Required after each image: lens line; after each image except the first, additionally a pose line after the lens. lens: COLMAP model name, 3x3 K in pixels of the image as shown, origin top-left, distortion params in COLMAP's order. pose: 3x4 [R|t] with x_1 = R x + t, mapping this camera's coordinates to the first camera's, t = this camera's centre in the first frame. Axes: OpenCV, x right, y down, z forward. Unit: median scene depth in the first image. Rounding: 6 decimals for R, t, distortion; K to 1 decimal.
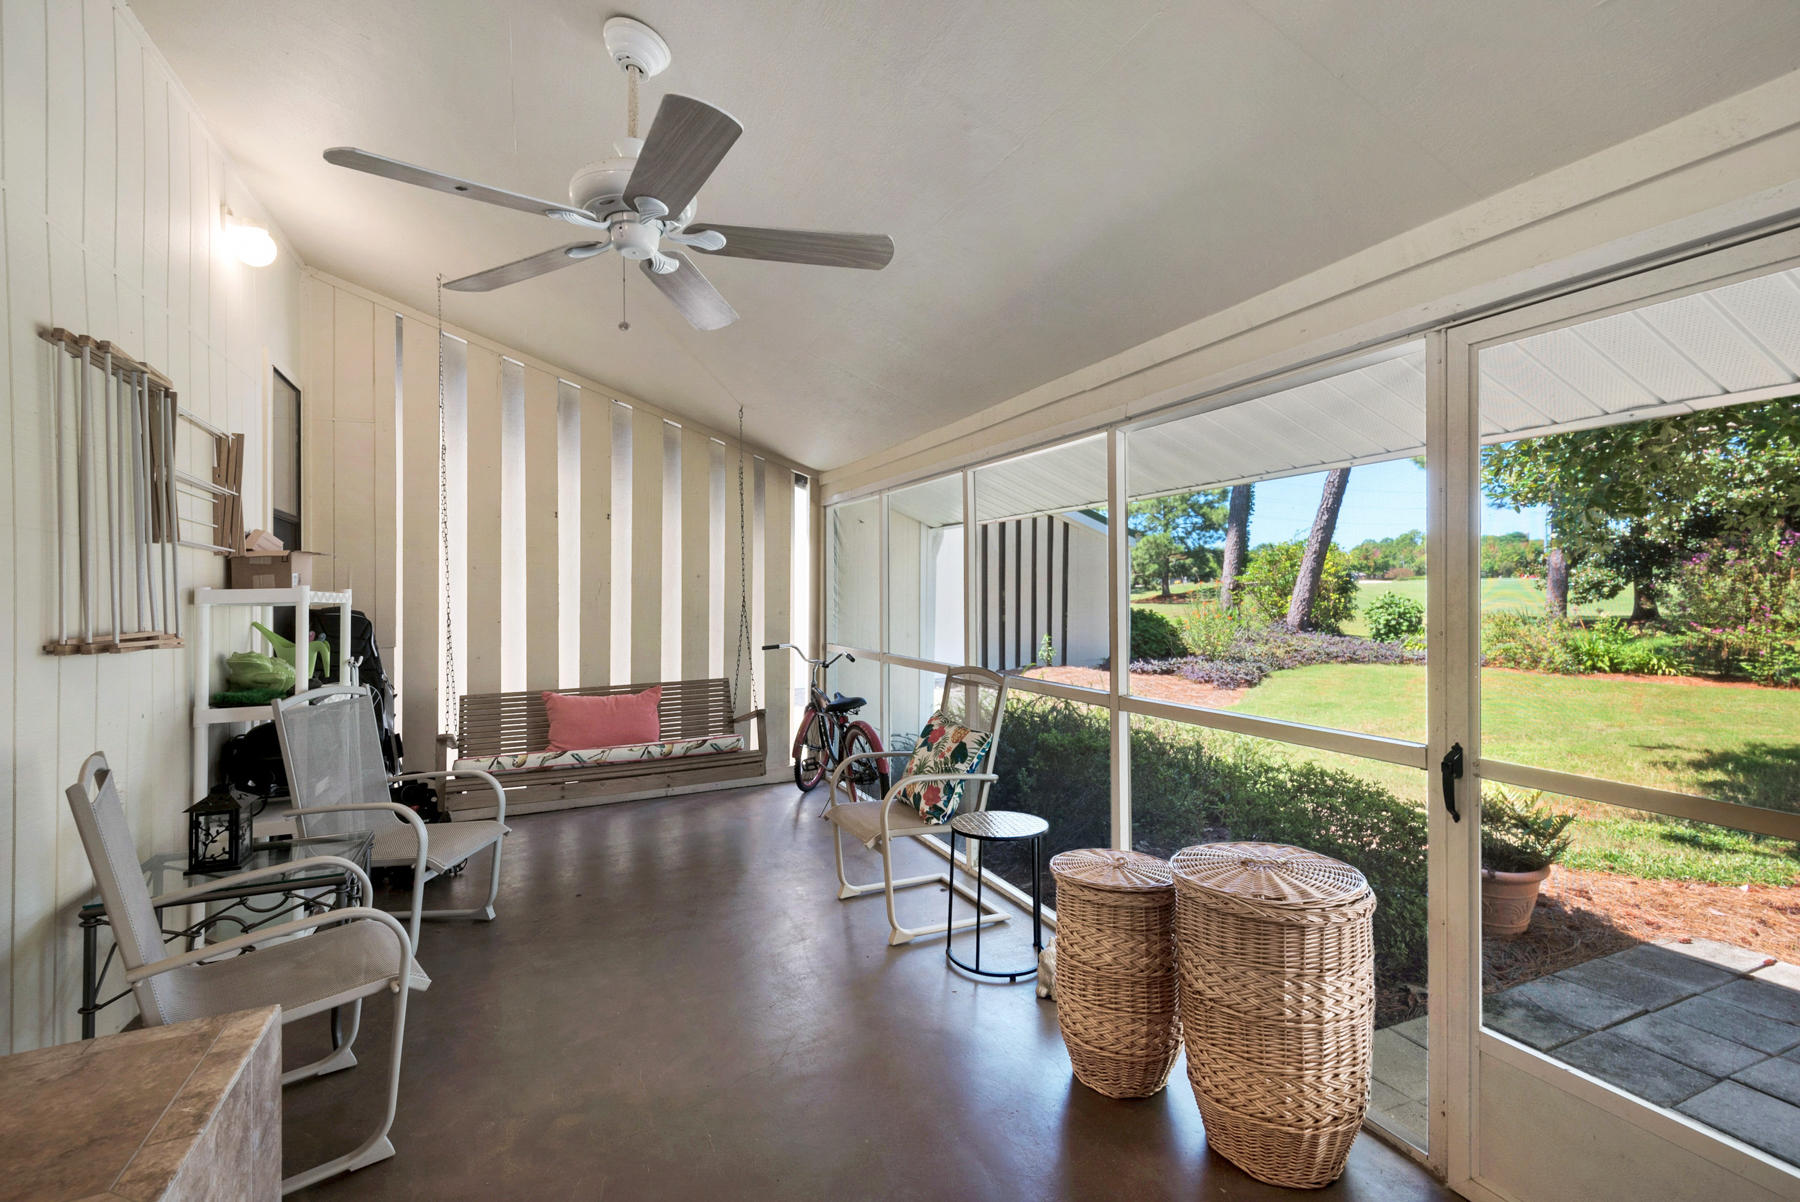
lens RADIAL K [[811.4, 0, 900.0], [0, 811.4, 601.0], [0, 0, 1]] dist [0.026291, -0.013331]
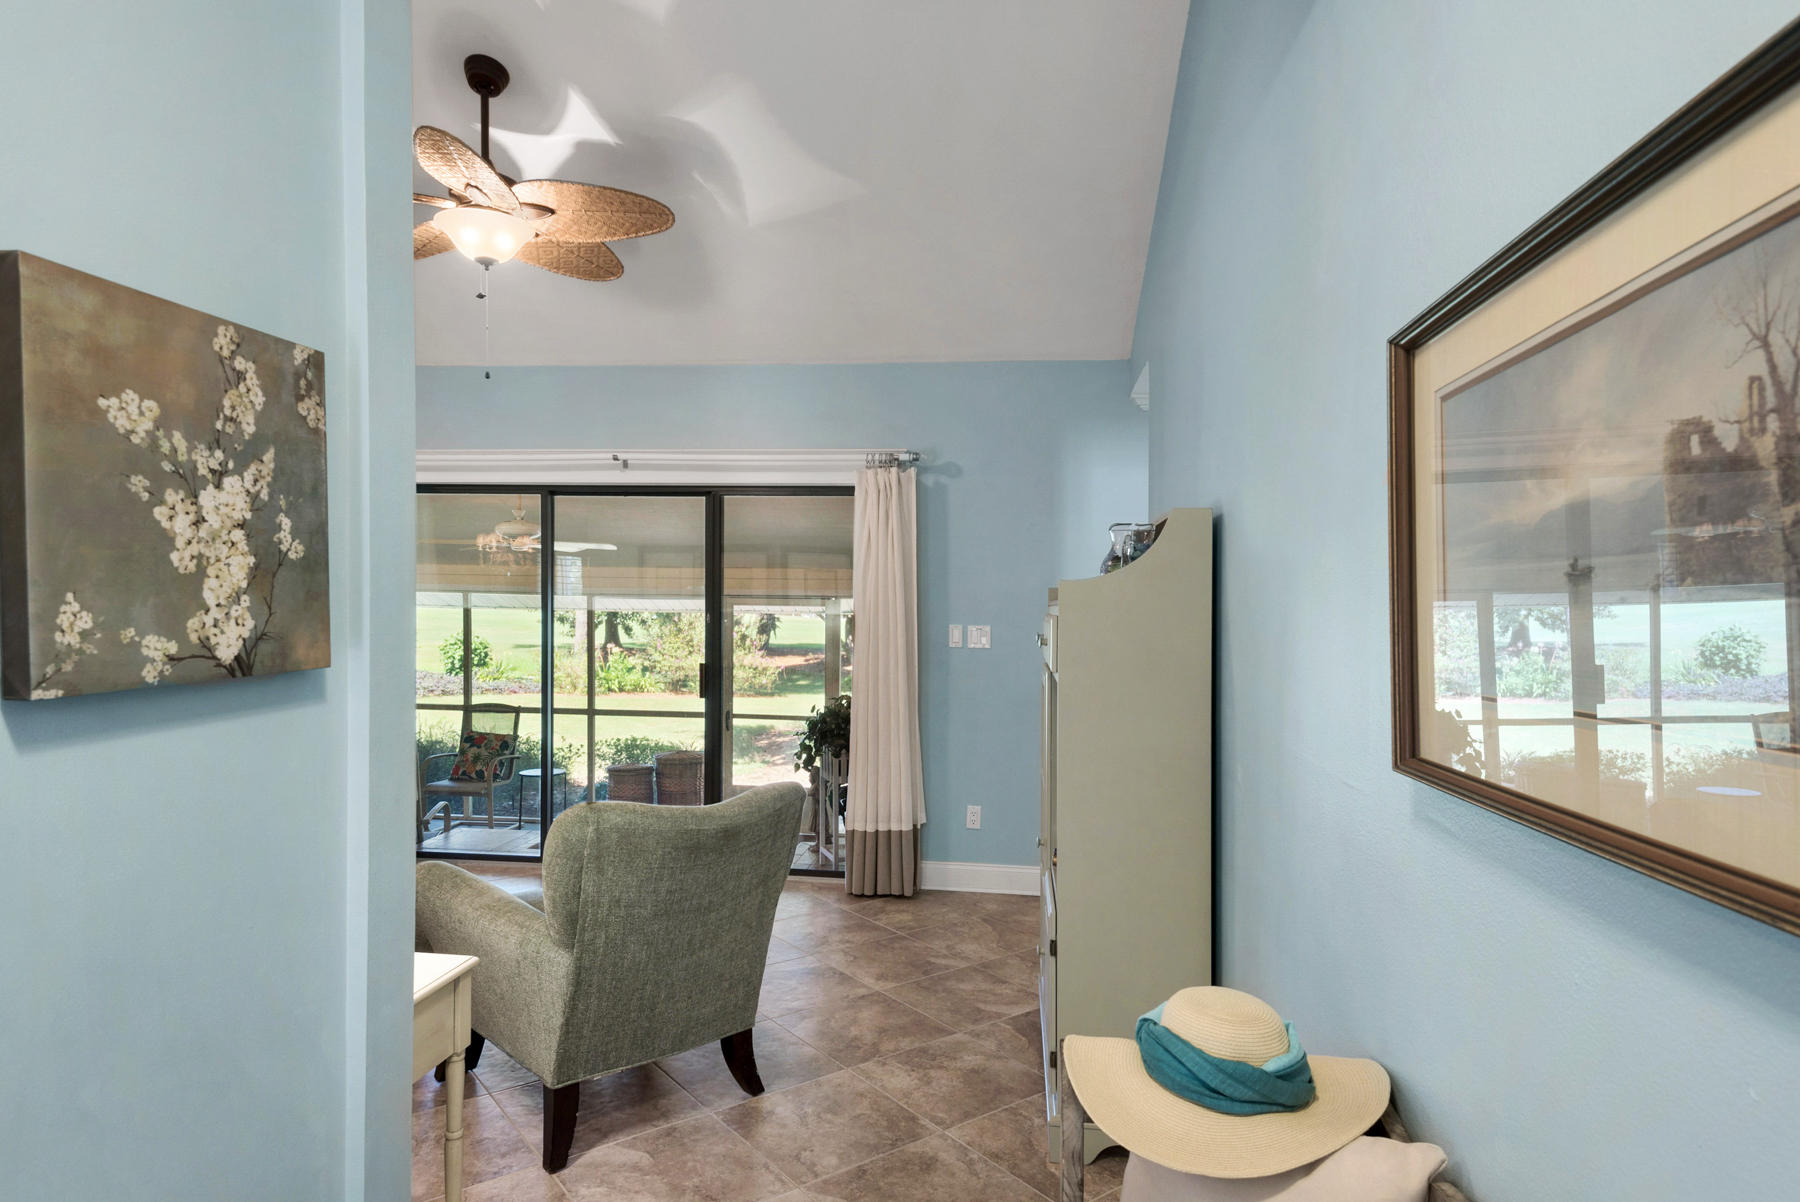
lens RADIAL K [[1042.4, 0, 900.0], [0, 1042.4, 601.0], [0, 0, 1]] dist [0.036035, 0.000149]
pose [[0.505254, 0.026469, 0.862565, -0.383351], [-0.012459, 0.999649, -0.023378, -0.028231], [-0.862881, 0.001065, 0.505406, -0.264356]]
